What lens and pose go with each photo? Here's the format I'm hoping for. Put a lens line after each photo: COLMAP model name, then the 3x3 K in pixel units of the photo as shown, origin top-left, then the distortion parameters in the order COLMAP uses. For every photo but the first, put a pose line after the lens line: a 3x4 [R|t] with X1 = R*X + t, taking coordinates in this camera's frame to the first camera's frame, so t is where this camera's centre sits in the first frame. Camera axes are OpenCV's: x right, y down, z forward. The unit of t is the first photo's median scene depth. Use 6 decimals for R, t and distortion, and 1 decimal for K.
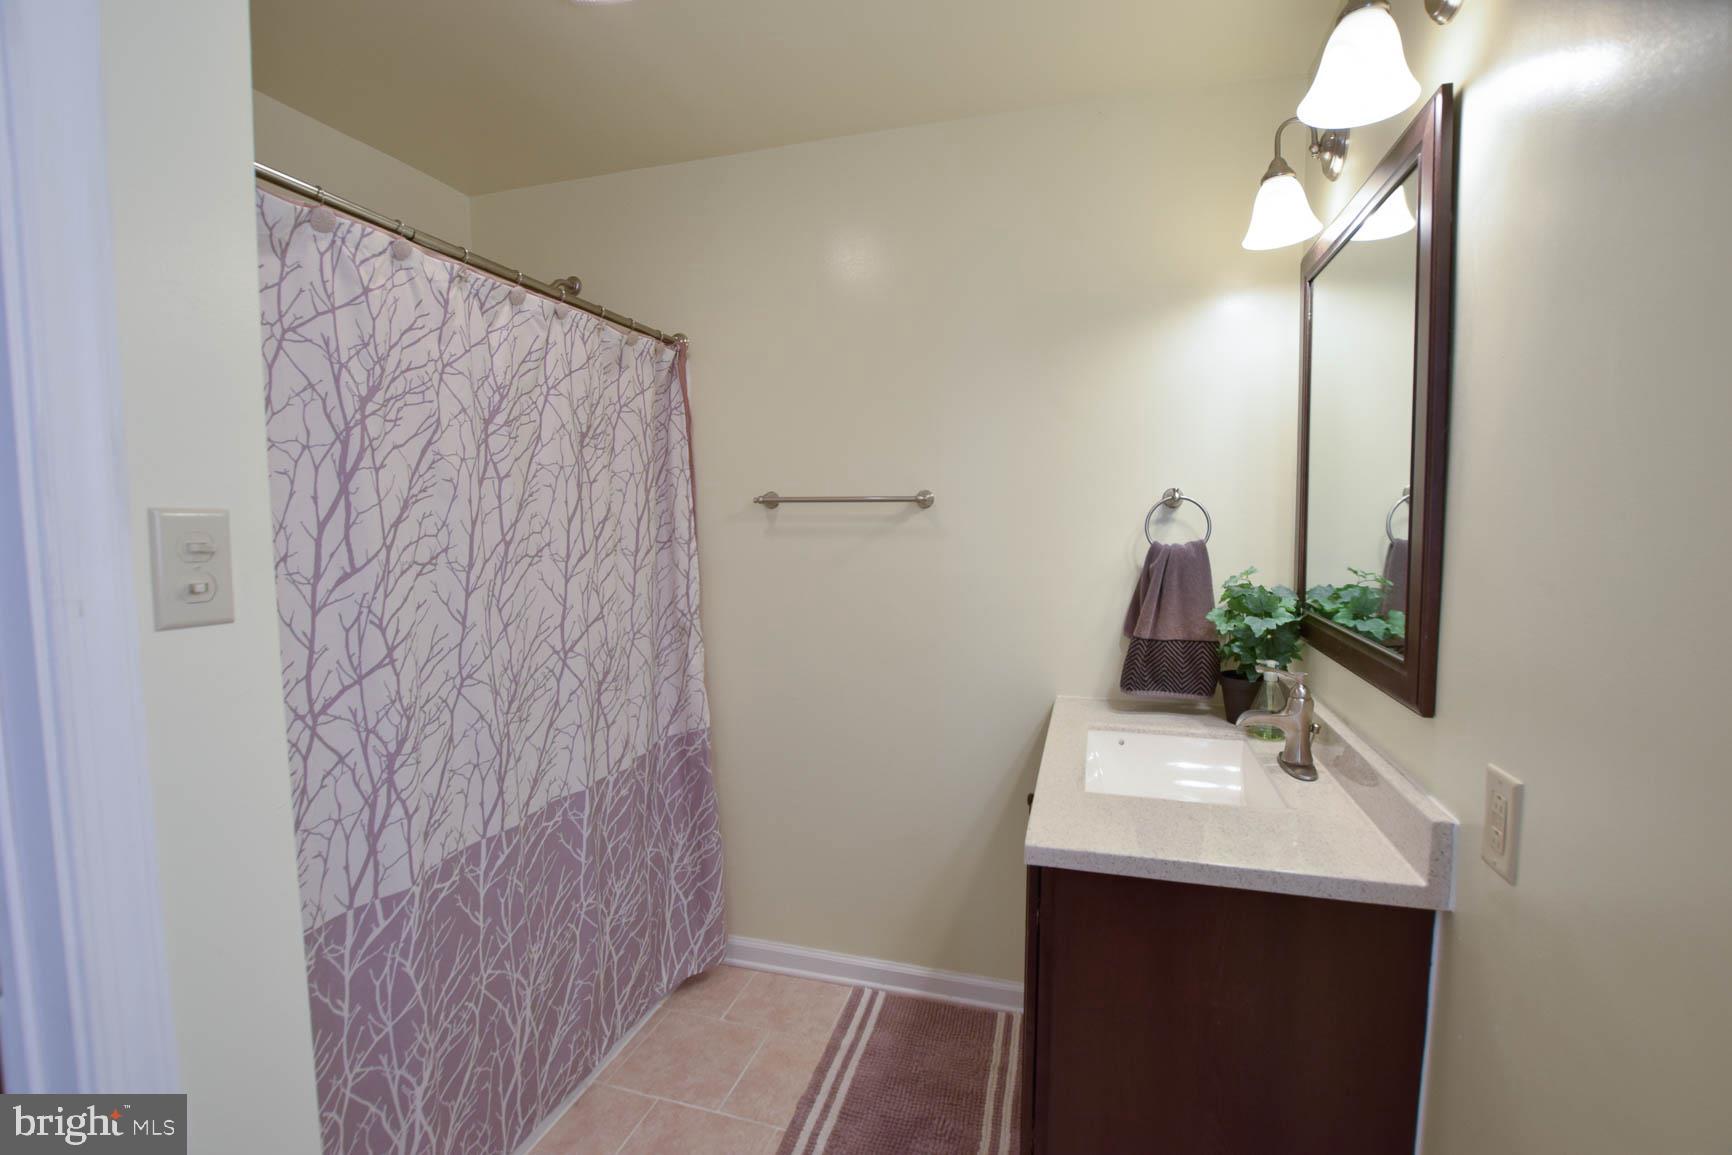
lens RADIAL K [[764.1, 0, 867.3], [0, 764.1, 573.9], [0, 0, 1]] dist [-0.034606, 0.006780]
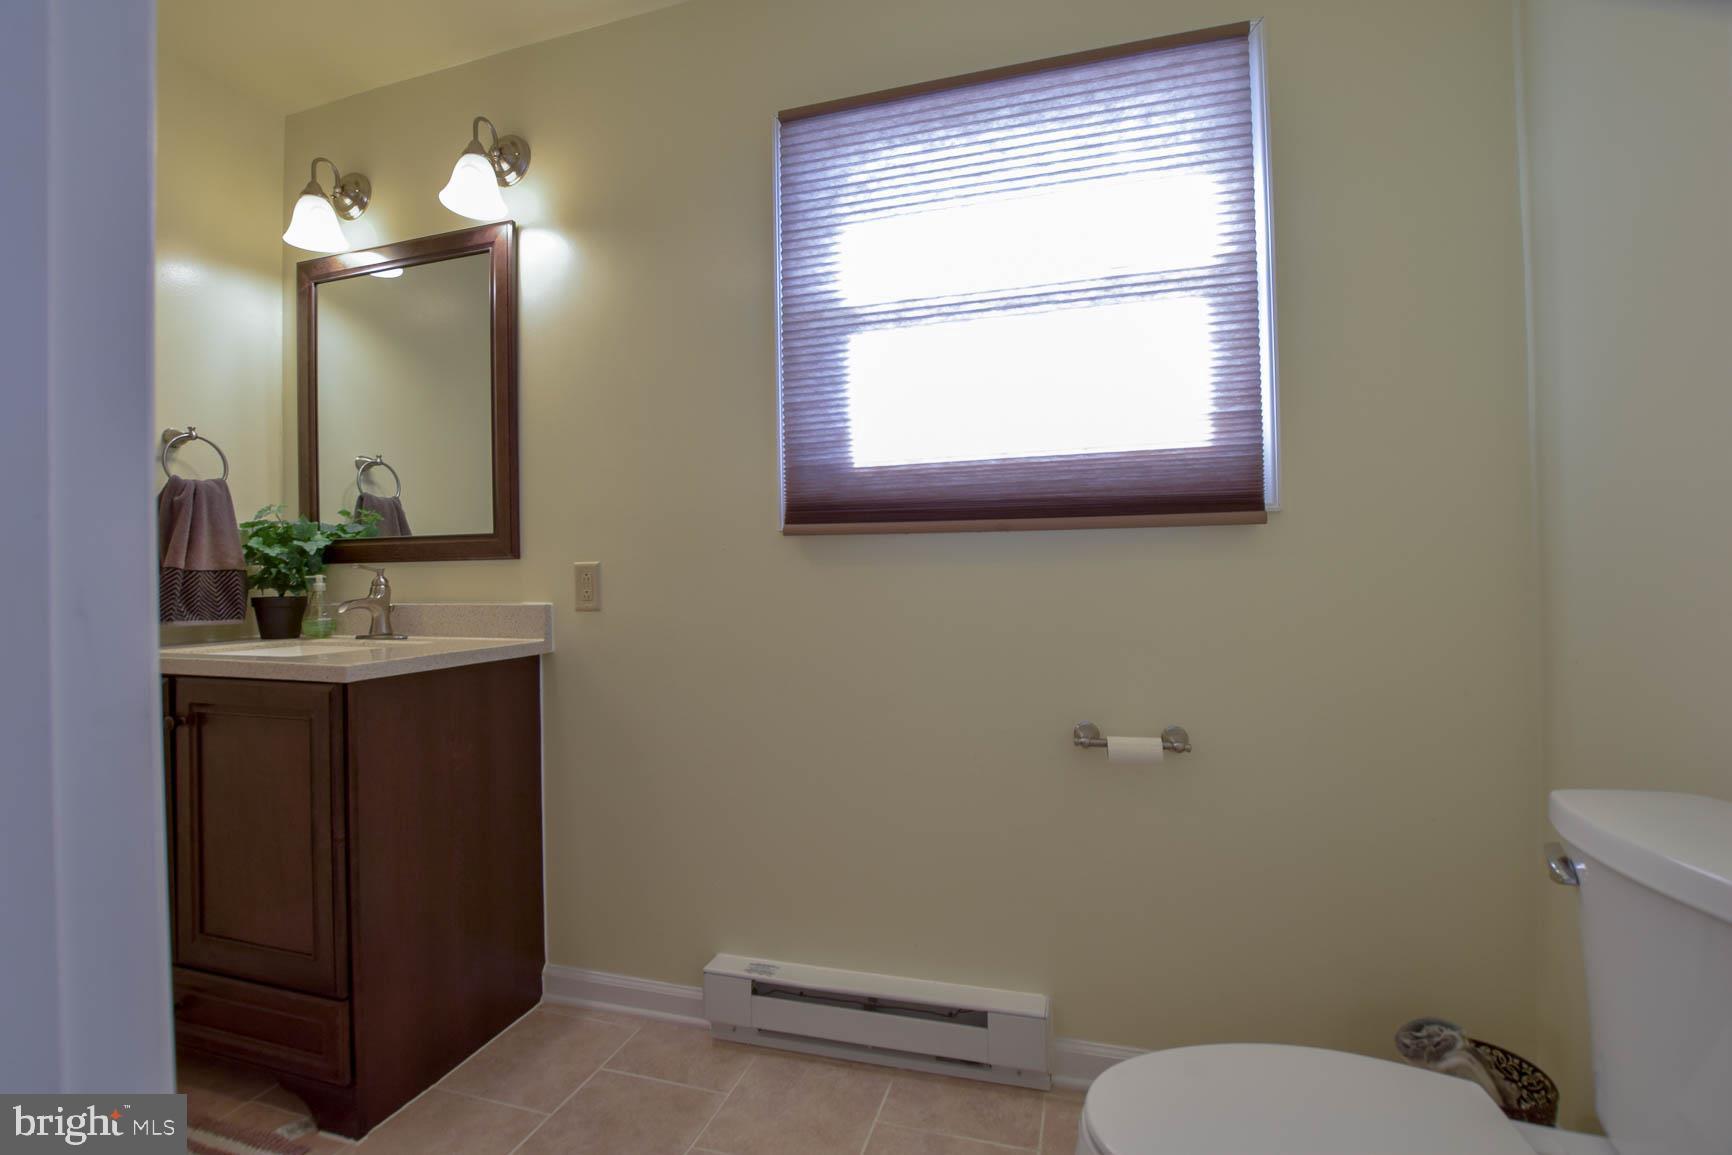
lens RADIAL K [[764.1, 0, 867.3], [0, 764.1, 573.9], [0, 0, 1]] dist [-0.034606, 0.006780]
pose [[-0.013022, 0.015458, 0.999796, -0.668682], [0.101290, 0.994758, -0.014060, 0.209596], [-0.994772, 0.101087, -0.014519, 0.121786]]
